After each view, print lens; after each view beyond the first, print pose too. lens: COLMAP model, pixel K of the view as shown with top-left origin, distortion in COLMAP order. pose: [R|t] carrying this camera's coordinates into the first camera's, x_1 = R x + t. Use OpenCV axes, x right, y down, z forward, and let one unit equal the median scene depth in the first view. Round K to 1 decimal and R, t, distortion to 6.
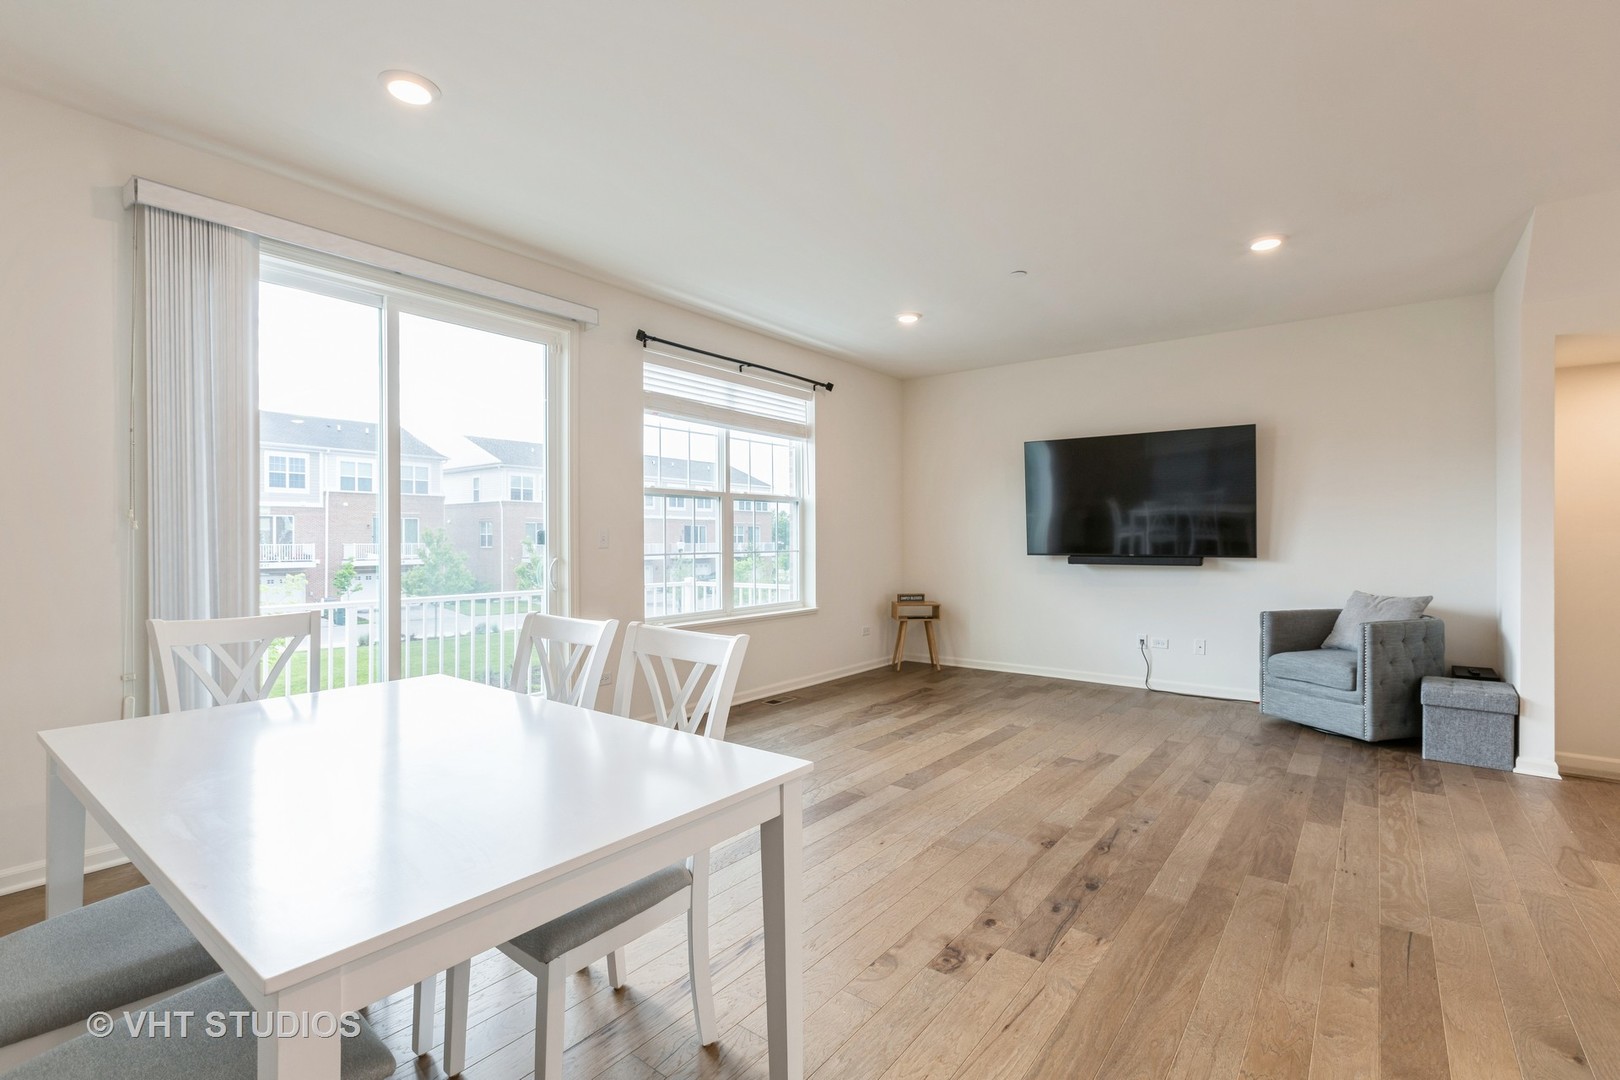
lens RADIAL K [[743.2, 0, 810.0], [0, 743.2, 540.0], [0, 0, 1]] dist [-0.000503, -0.000098]
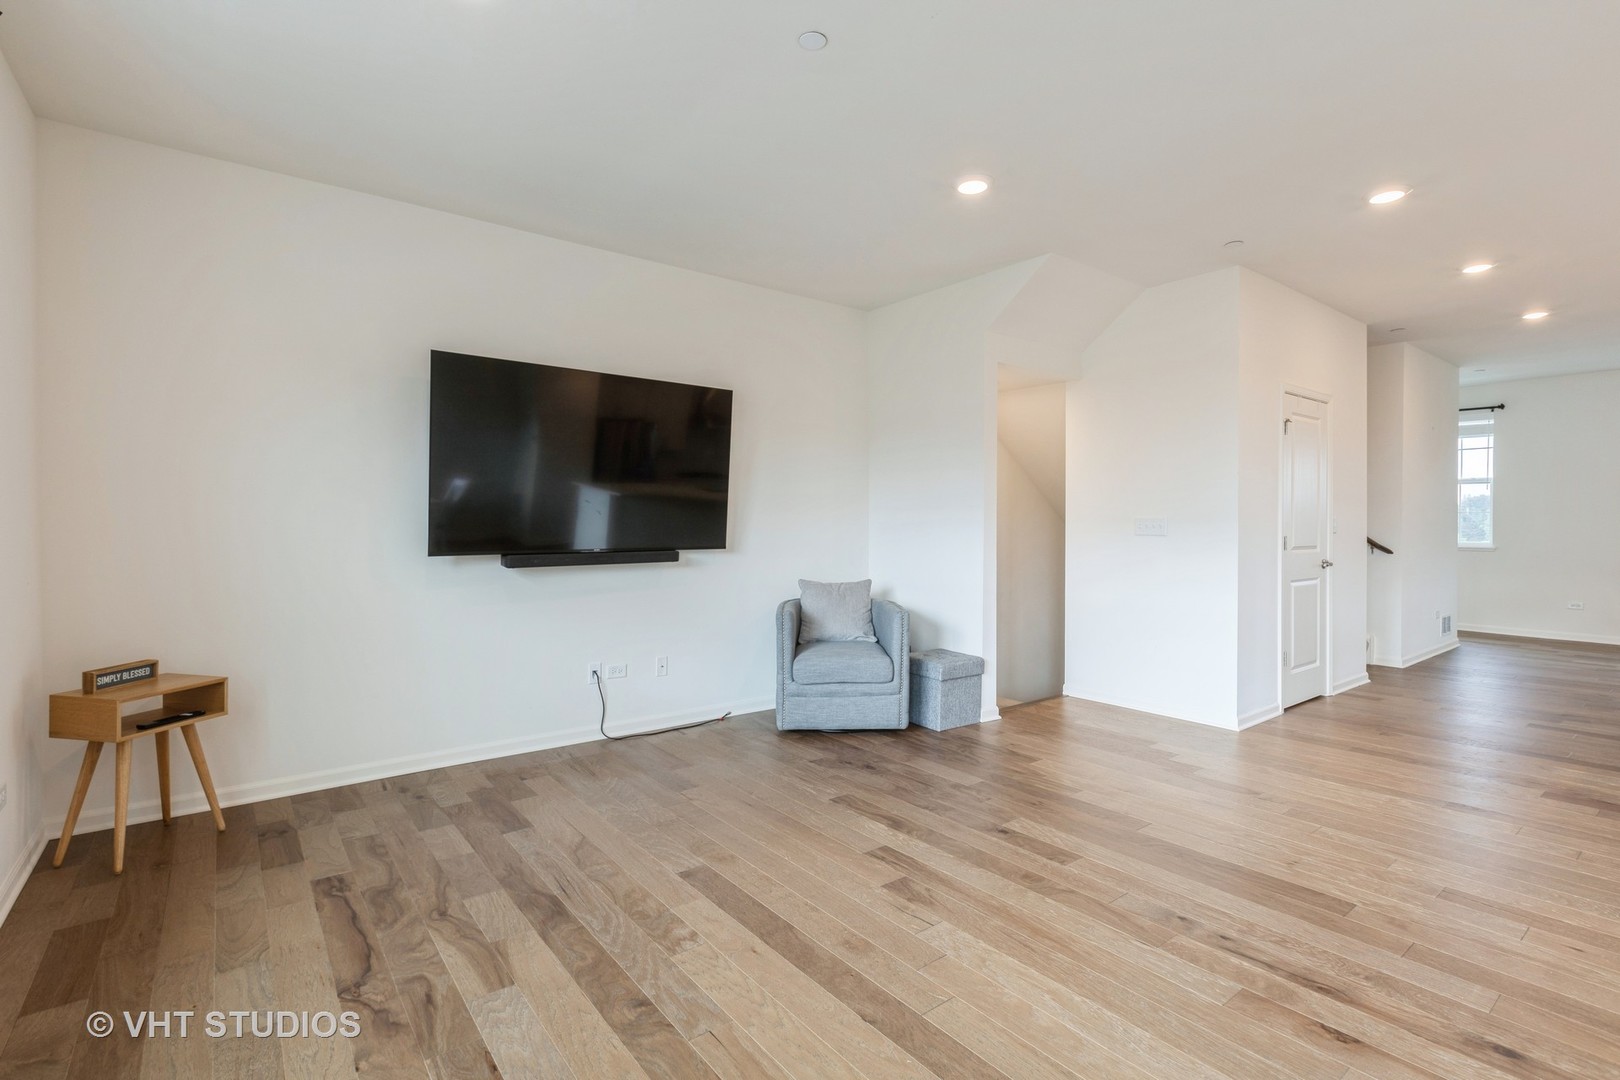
lens RADIAL K [[749.8, 0, 812.2], [0, 749.8, 529.4], [0, 0, 1]] dist [0.011194, 0.000204]
pose [[0.248689, -0.001513, 0.968582, -0.253436], [0.000953, 0.999999, 0.001317, 0.000914], [-0.968583, 0.000595, 0.248690, 0.858020]]
